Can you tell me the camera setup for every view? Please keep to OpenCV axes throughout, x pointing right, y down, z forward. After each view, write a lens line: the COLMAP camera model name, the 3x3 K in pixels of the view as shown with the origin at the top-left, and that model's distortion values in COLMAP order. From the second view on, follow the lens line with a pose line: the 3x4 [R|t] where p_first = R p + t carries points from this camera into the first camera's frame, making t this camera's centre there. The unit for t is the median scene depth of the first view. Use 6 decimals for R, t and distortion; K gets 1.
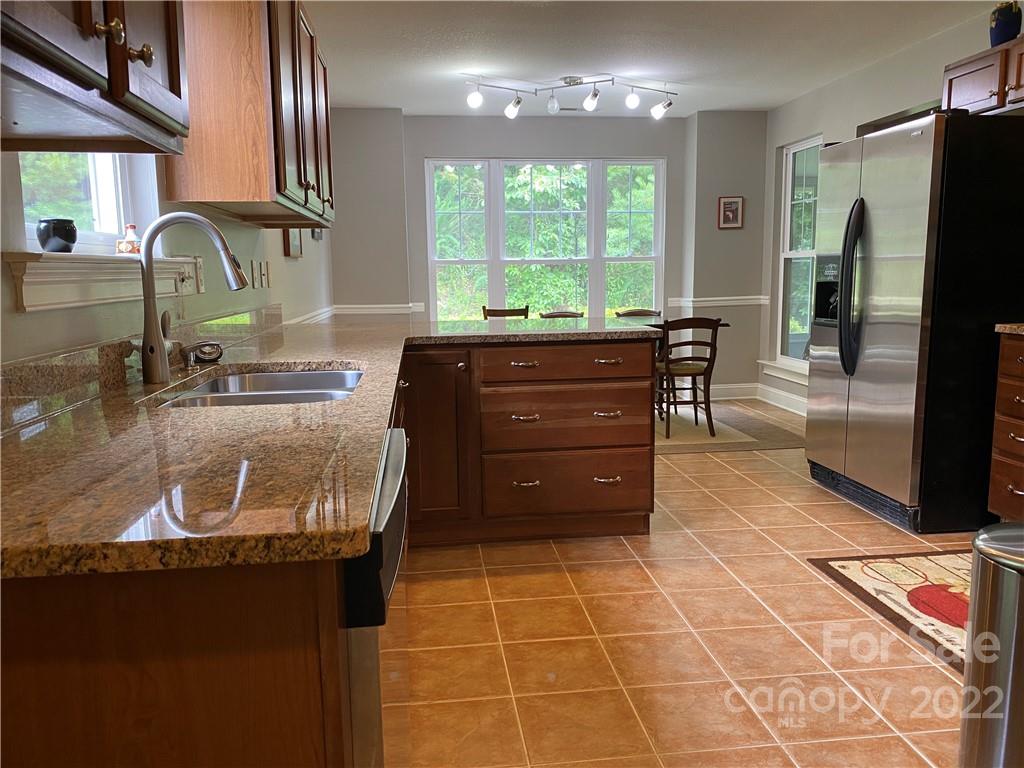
lens RADIAL K [[795.8, 0, 511.9], [0, 795.8, 384.1], [0, 0, 1]] dist [0.015852, -0.010953]
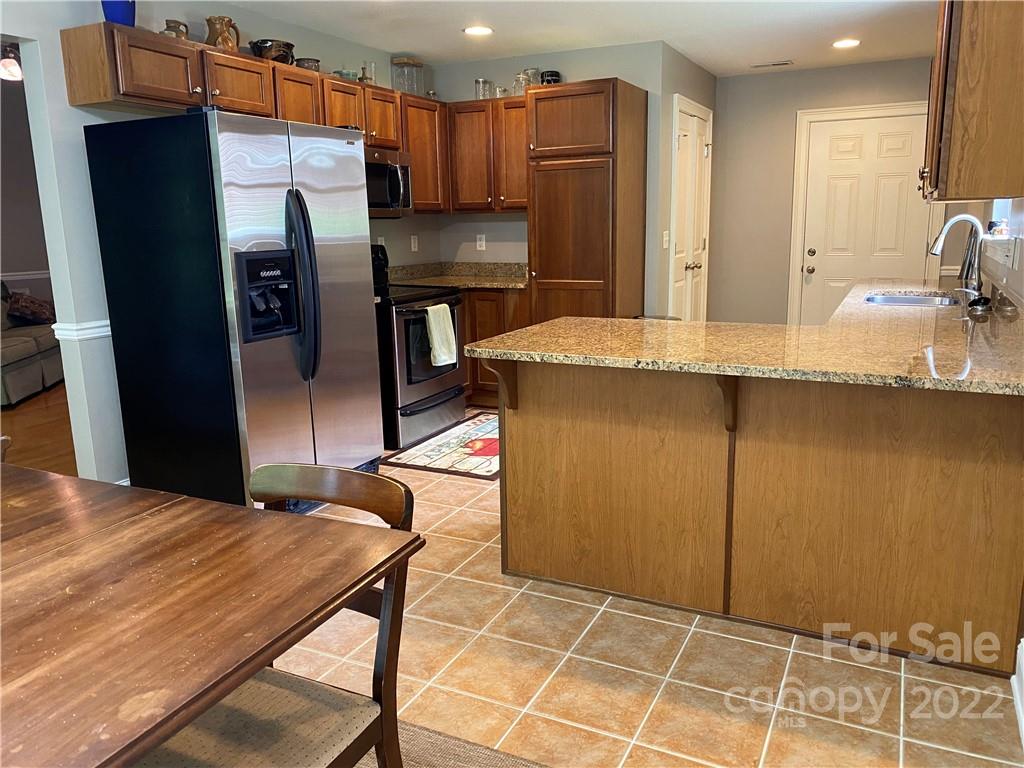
lens RADIAL K [[795.8, 0, 512.5], [0, 795.8, 387.1], [0, 0, 1]] dist [0.015852, -0.010953]
pose [[-0.843559, -0.065706, 0.533001, -0.309195], [0.115953, 0.946793, 0.300231, -0.290563], [-0.524368, 0.315066, -0.791057, 1.926432]]
